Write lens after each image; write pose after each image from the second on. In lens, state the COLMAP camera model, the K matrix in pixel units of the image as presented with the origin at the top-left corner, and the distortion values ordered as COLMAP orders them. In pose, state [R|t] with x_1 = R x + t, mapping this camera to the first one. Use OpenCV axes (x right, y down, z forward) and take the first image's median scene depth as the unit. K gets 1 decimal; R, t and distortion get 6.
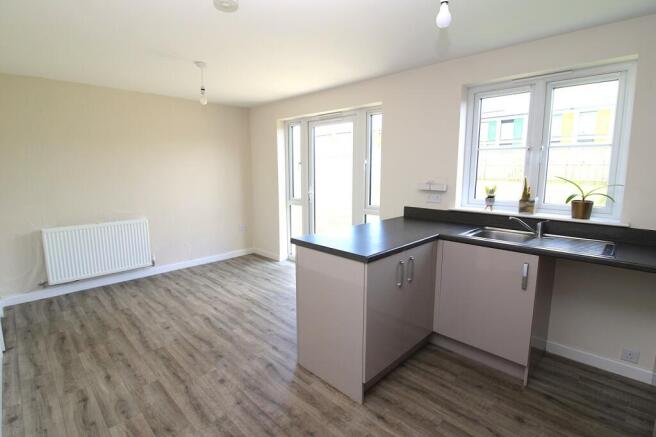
lens RADIAL K [[306.7, 0, 331.0], [0, 306.7, 232.0], [0, 0, 1]] dist [-0.014234, -0.000221]
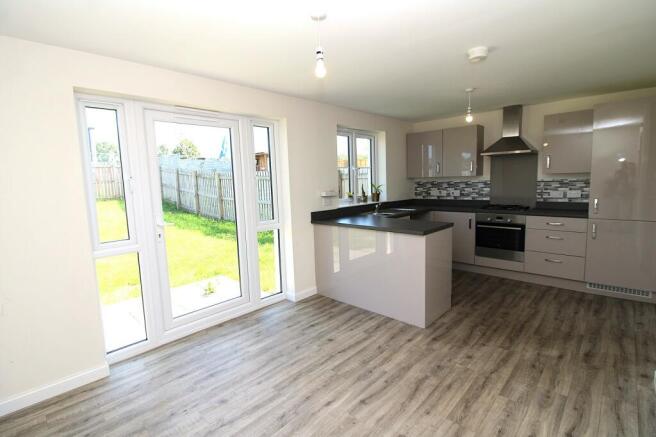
lens RADIAL K [[312.2, 0, 329.0], [0, 312.2, 216.7], [0, 0, 1]] dist [-0.013287, -0.003296]
pose [[0.000923, -0.117990, 0.993014, -1.362931], [0.237136, 0.964716, 0.114407, -0.266061], [-0.971476, 0.235373, 0.028871, 1.265406]]
